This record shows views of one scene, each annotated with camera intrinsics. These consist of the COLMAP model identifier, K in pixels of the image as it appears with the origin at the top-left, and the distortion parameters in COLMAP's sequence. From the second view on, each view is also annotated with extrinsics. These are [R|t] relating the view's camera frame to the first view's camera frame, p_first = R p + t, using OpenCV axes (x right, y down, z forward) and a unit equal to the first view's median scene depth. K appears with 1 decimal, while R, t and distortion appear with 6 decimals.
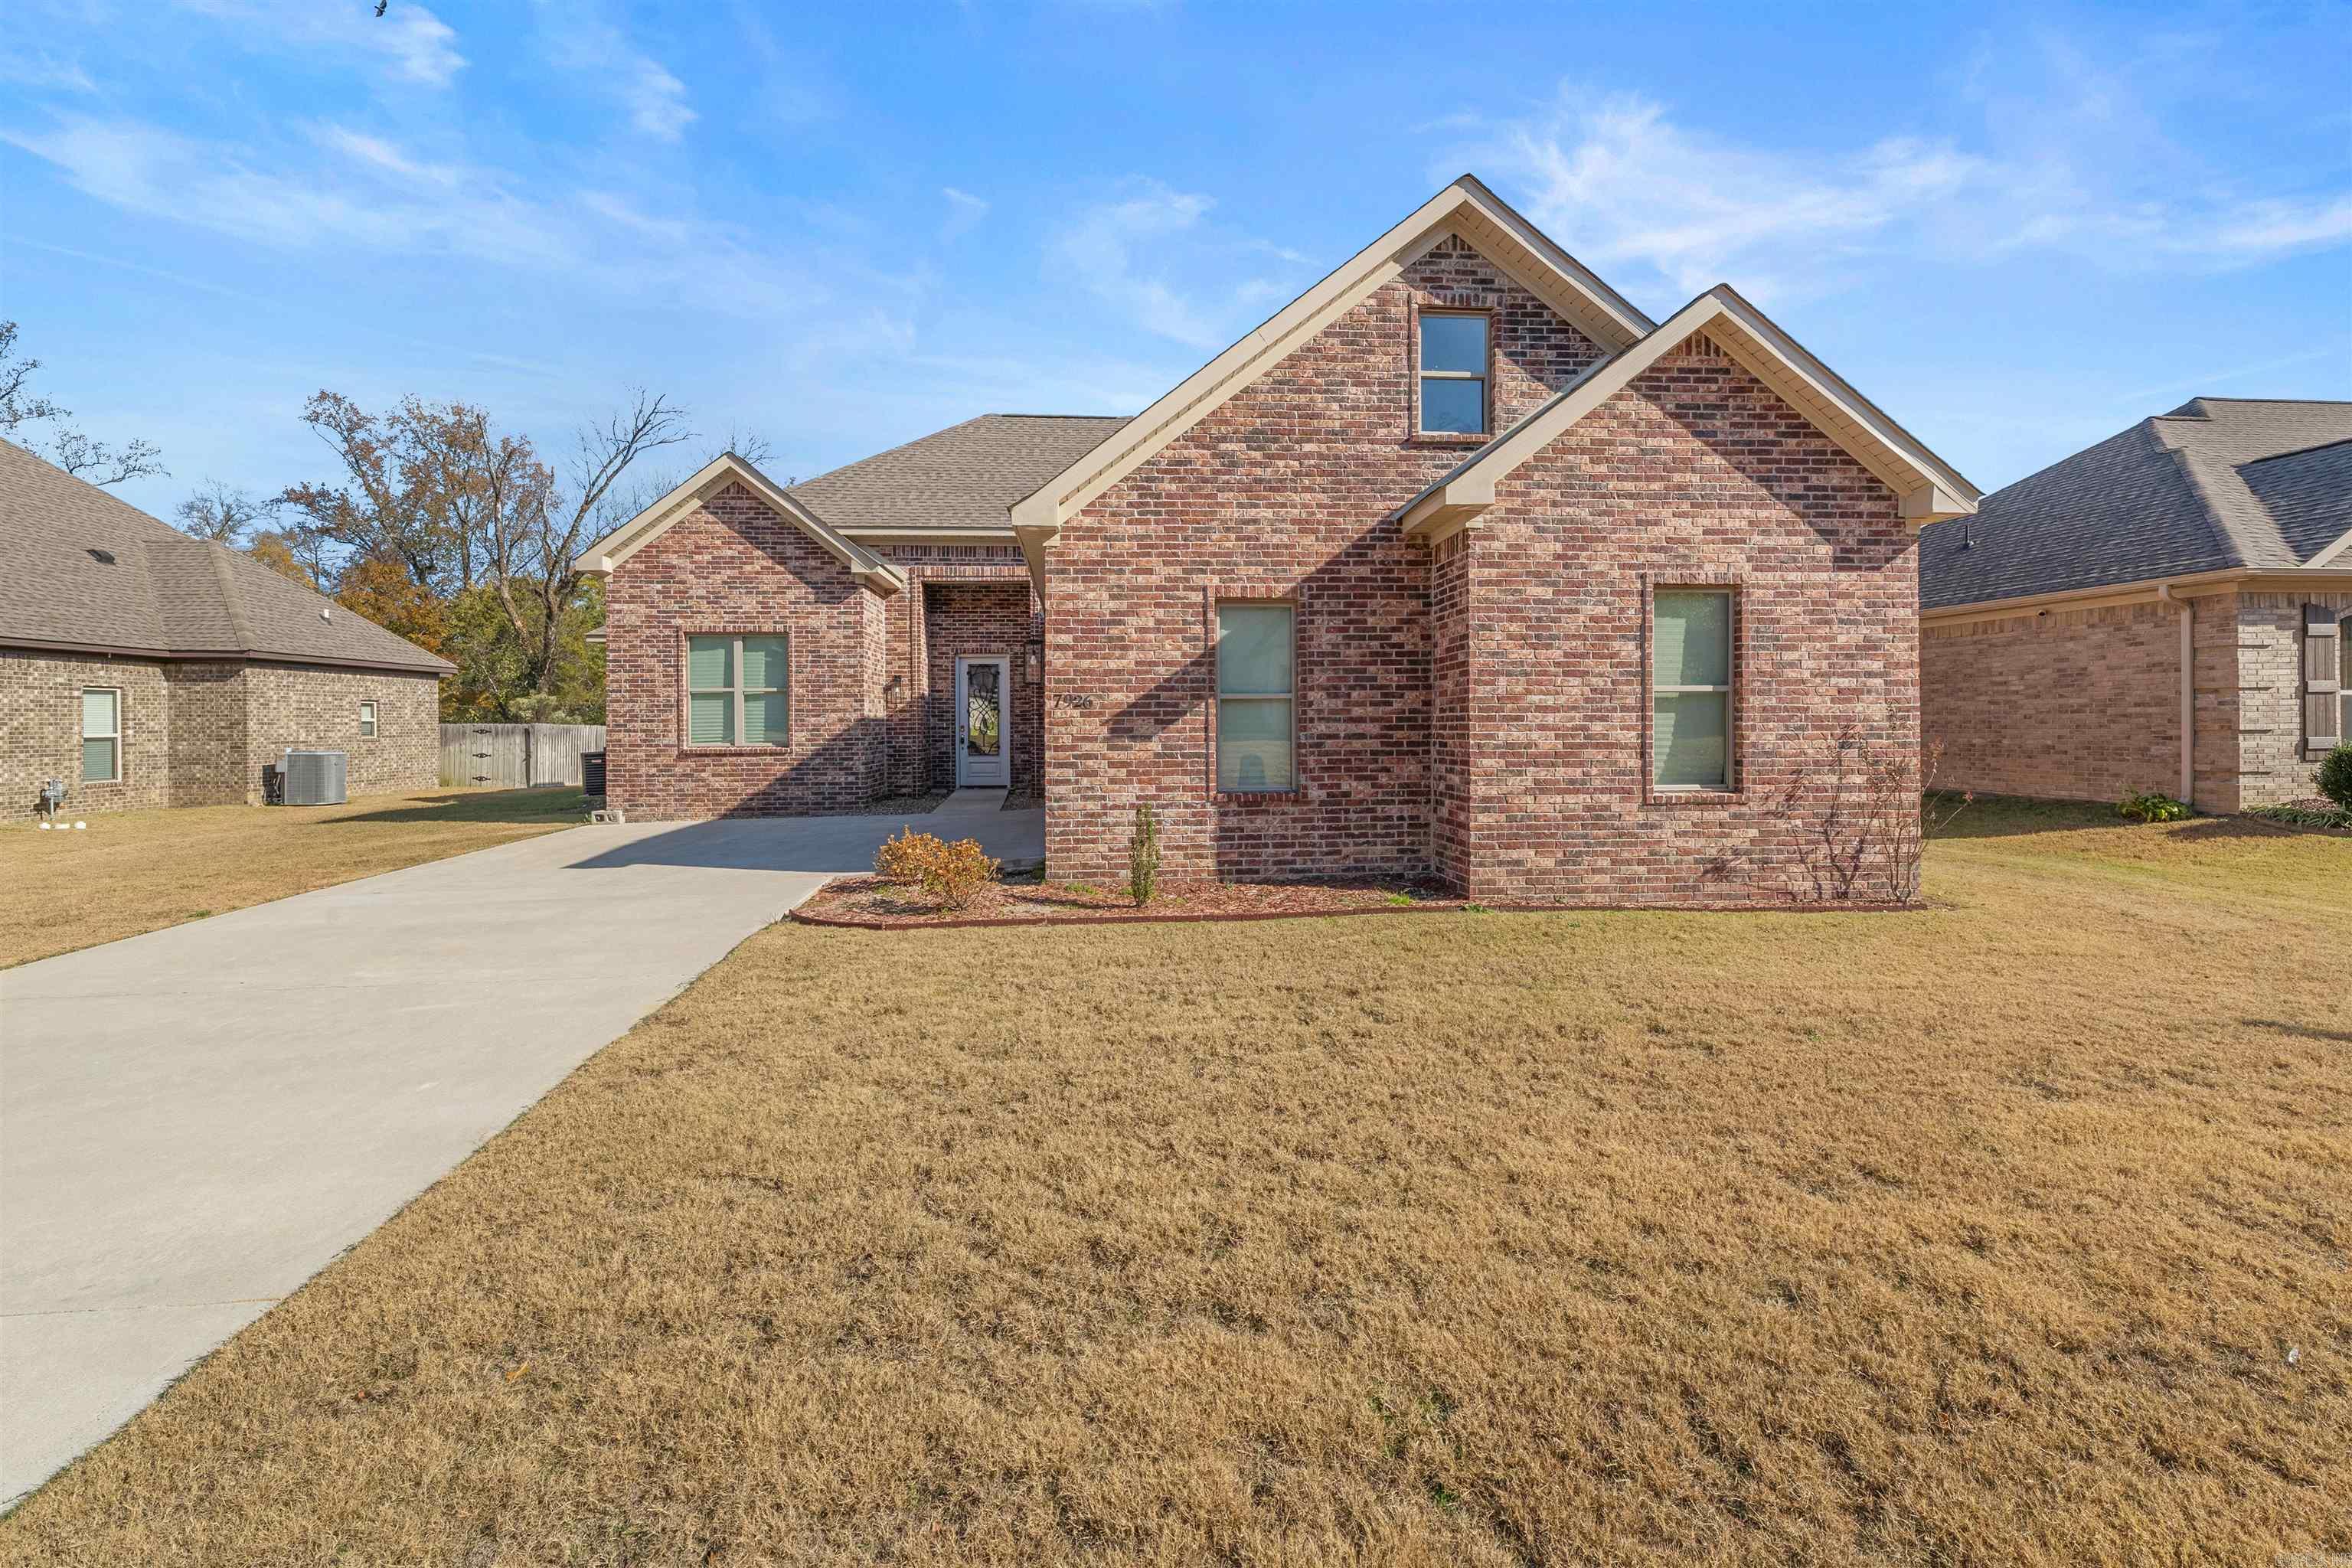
lens RADIAL K [[971.7, 0, 1143.9], [0, 971.7, 740.2], [0, 0, 1]] dist [0.000381, -0.000175]
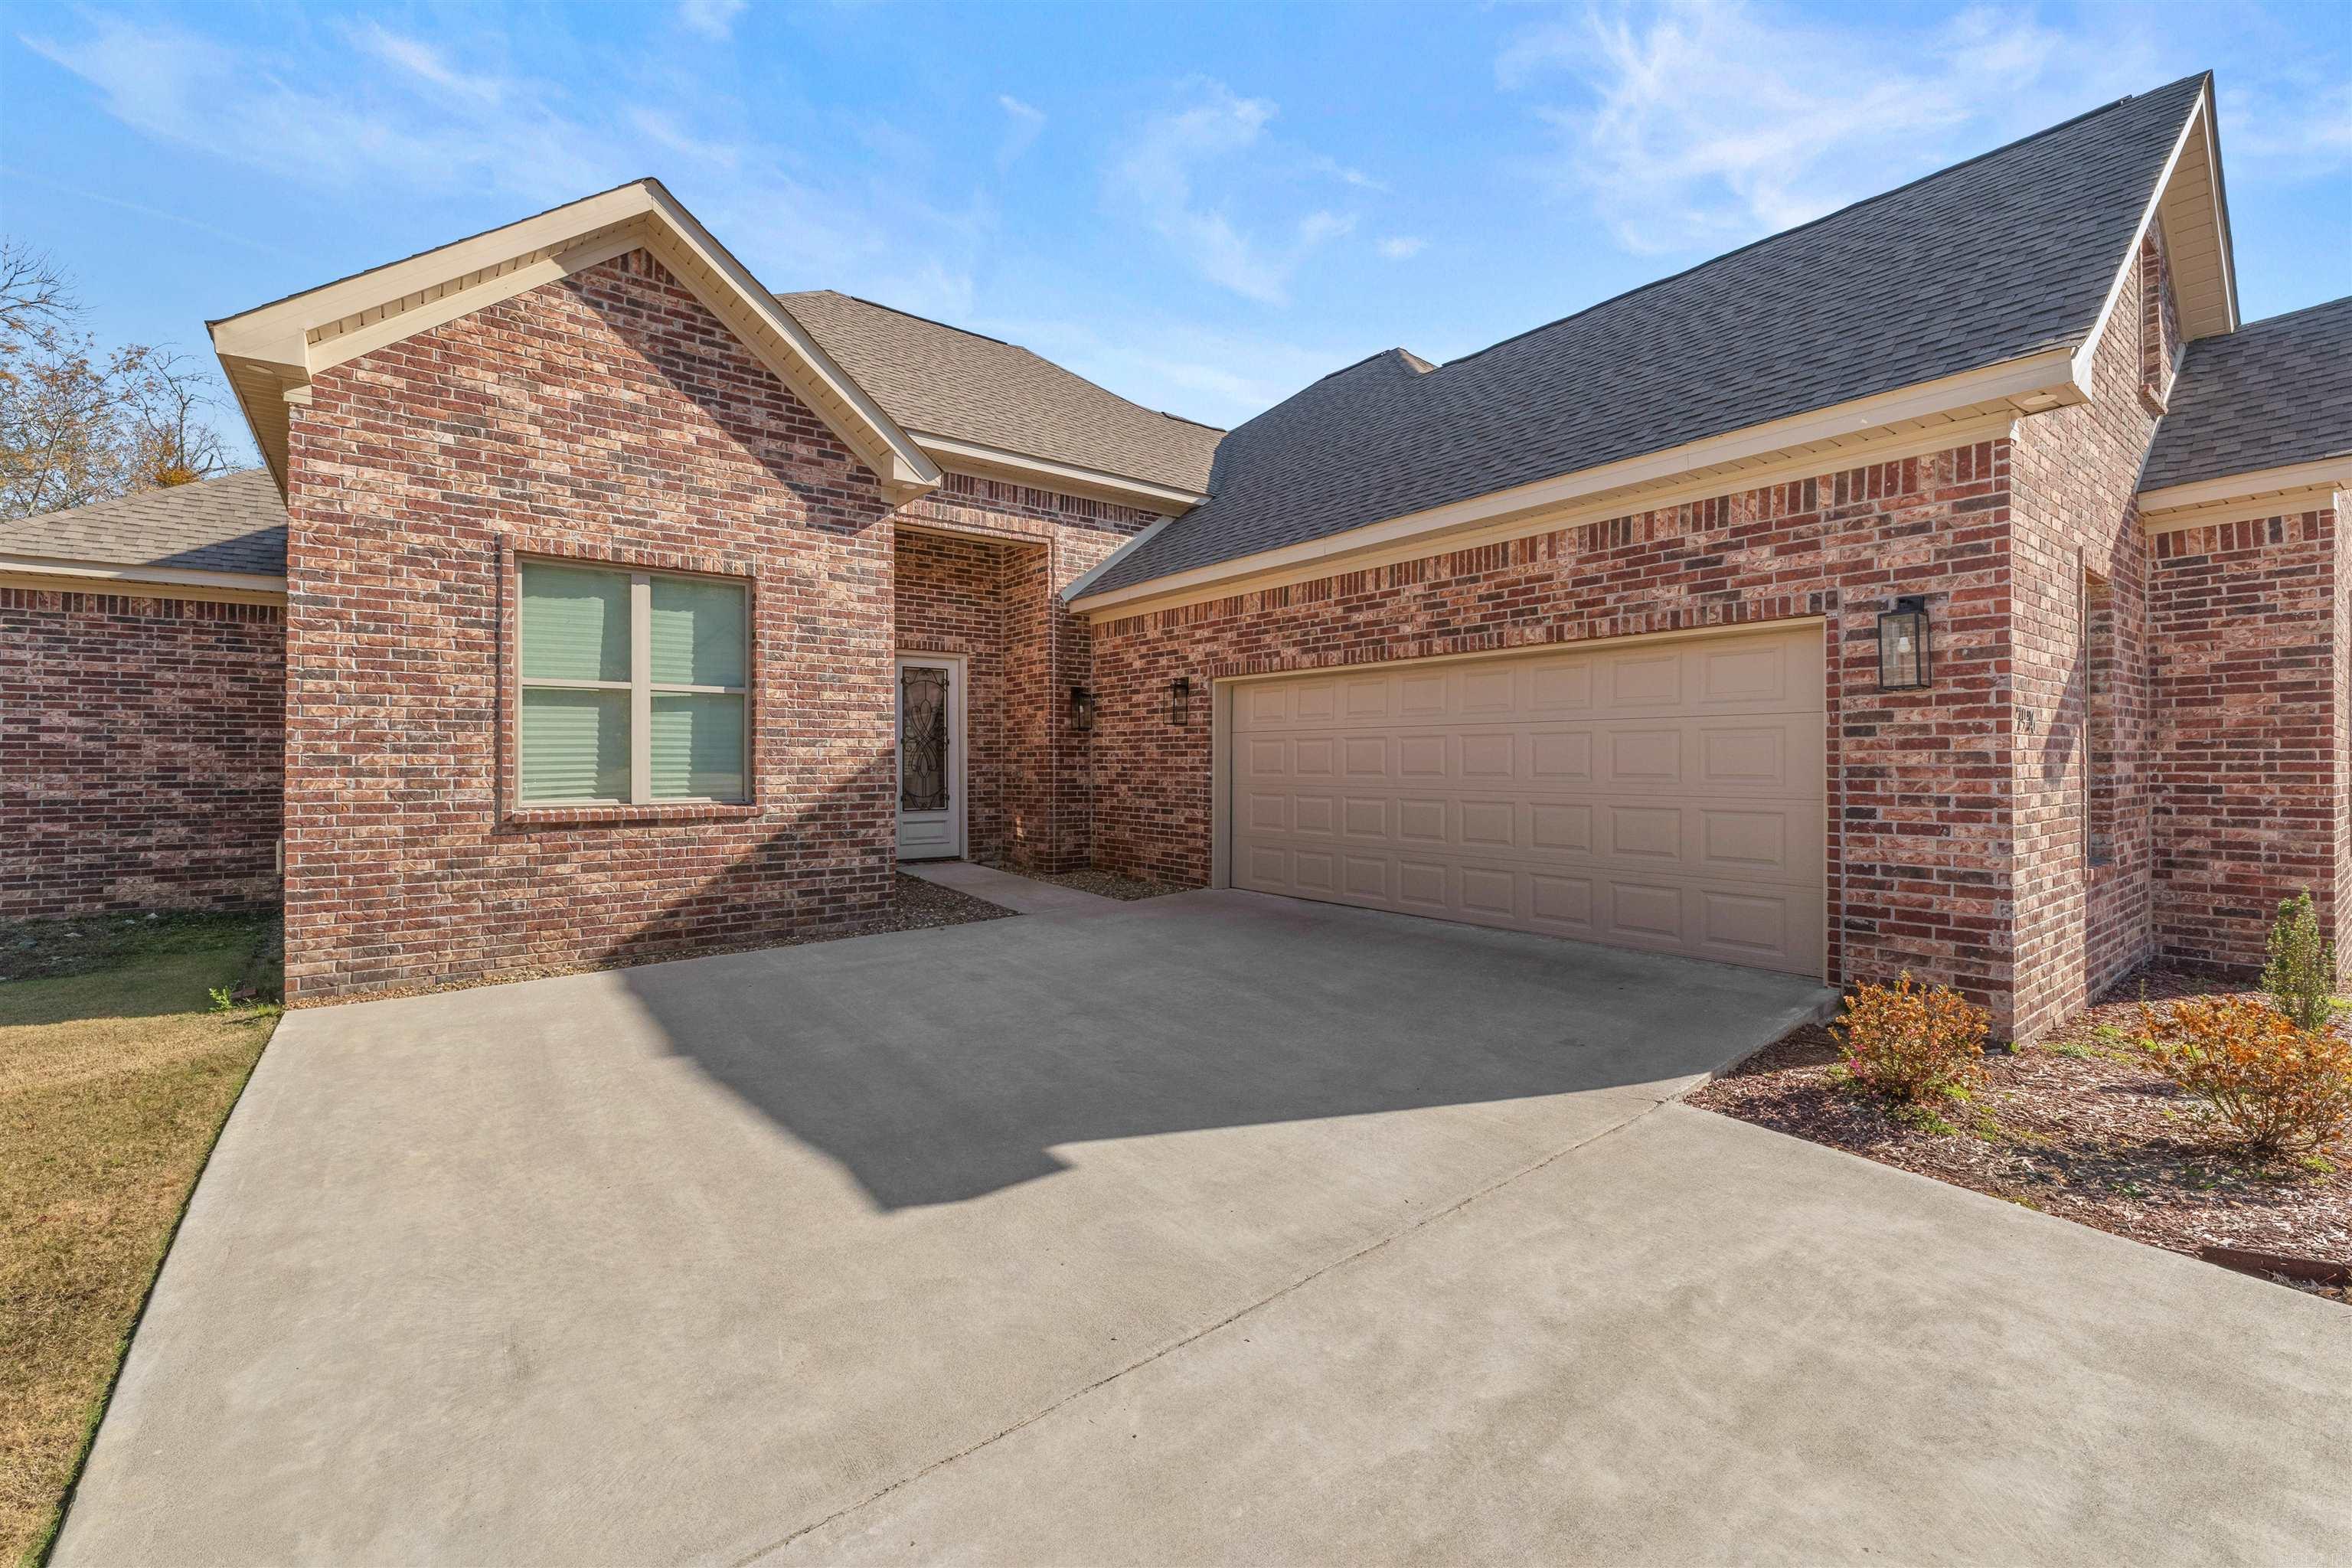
lens RADIAL K [[971.7, 0, 1173.4], [0, 971.7, 768.1], [0, 0, 1]] dist [0.000381, -0.000175]
pose [[0.833815, 0.001703, 0.552041, -0.464005], [0.005710, 0.999915, -0.011710, -0.004763], [-0.552014, 0.012916, 0.833735, 0.460040]]
